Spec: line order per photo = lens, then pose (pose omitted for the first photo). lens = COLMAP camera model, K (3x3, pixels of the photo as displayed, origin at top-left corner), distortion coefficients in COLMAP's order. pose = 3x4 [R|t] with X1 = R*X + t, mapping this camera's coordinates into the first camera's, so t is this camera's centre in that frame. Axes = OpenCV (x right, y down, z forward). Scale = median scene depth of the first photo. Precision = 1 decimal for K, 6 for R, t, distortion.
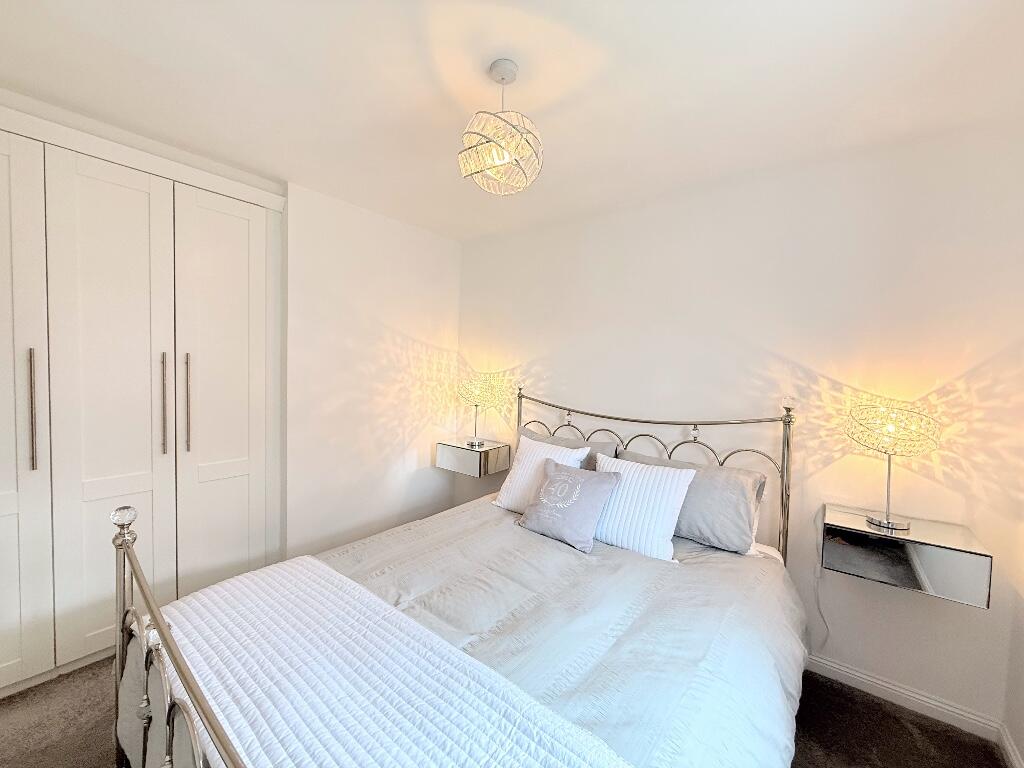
lens RADIAL K [[406.4, 0, 510.9], [0, 406.4, 384.4], [0, 0, 1]] dist [-0.000724, 0.000031]
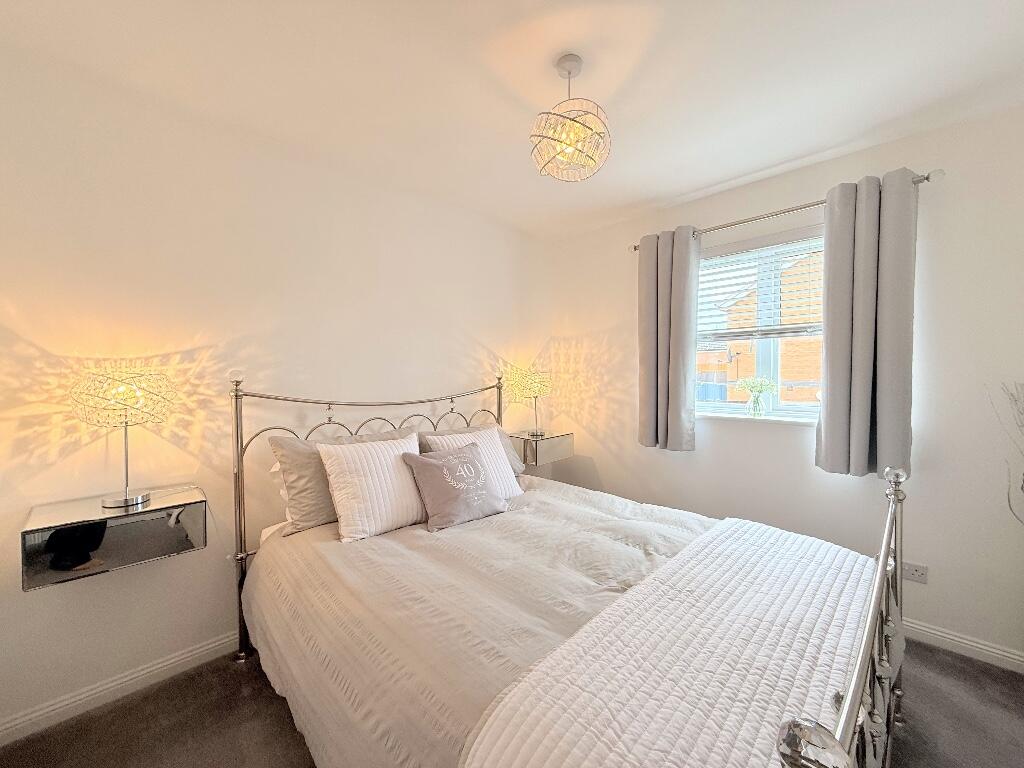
lens RADIAL K [[406.4, 0, 510.9], [0, 406.4, 384.4], [0, 0, 1]] dist [-0.000724, 0.000031]
pose [[0.109858, -0.055062, 0.992421, -0.572555], [0.052977, 0.997369, 0.049472, 0.005451], [-0.992534, 0.047141, 0.112486, 0.533339]]
